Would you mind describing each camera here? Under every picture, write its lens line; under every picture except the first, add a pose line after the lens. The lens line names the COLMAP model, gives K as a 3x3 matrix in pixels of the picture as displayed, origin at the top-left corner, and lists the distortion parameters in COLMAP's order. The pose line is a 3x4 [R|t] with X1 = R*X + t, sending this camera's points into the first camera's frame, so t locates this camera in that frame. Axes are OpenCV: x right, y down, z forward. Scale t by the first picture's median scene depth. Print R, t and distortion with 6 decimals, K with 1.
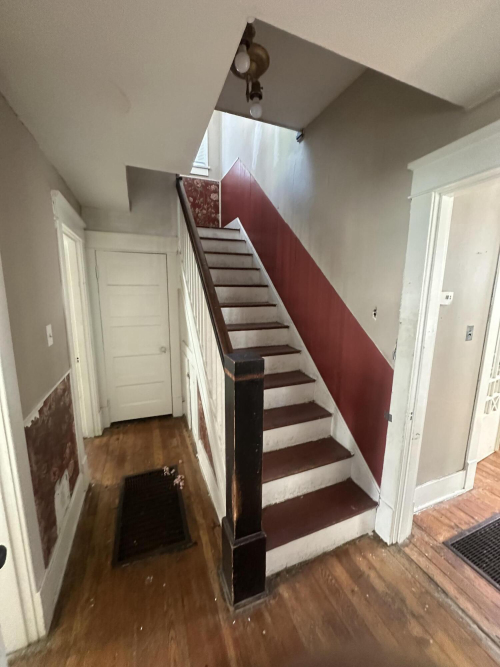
lens RADIAL K [[267.1, 0, 250.0], [0, 267.1, 333.5], [0, 0, 1]] dist [-0.004173, 0.000407]
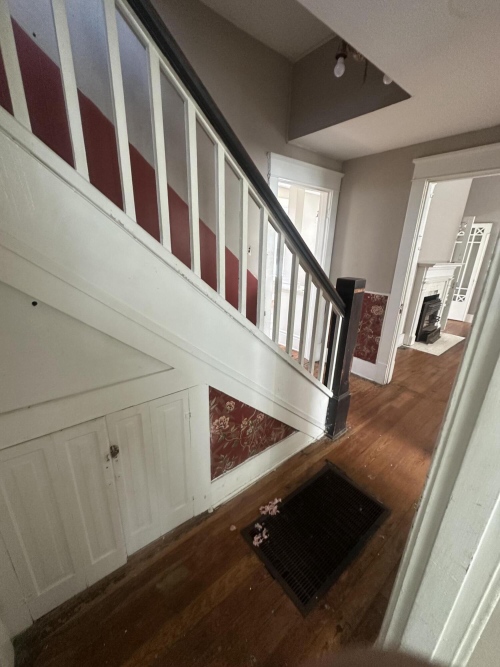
lens RADIAL K [[267.1, 0, 250.0], [0, 267.1, 333.5], [0, 0, 1]] dist [-0.004173, 0.000407]
pose [[-0.300122, -0.317639, 0.899462, -0.787566], [0.131202, 0.920223, 0.368749, -0.160125], [-0.944835, 0.228681, -0.234504, 1.179157]]
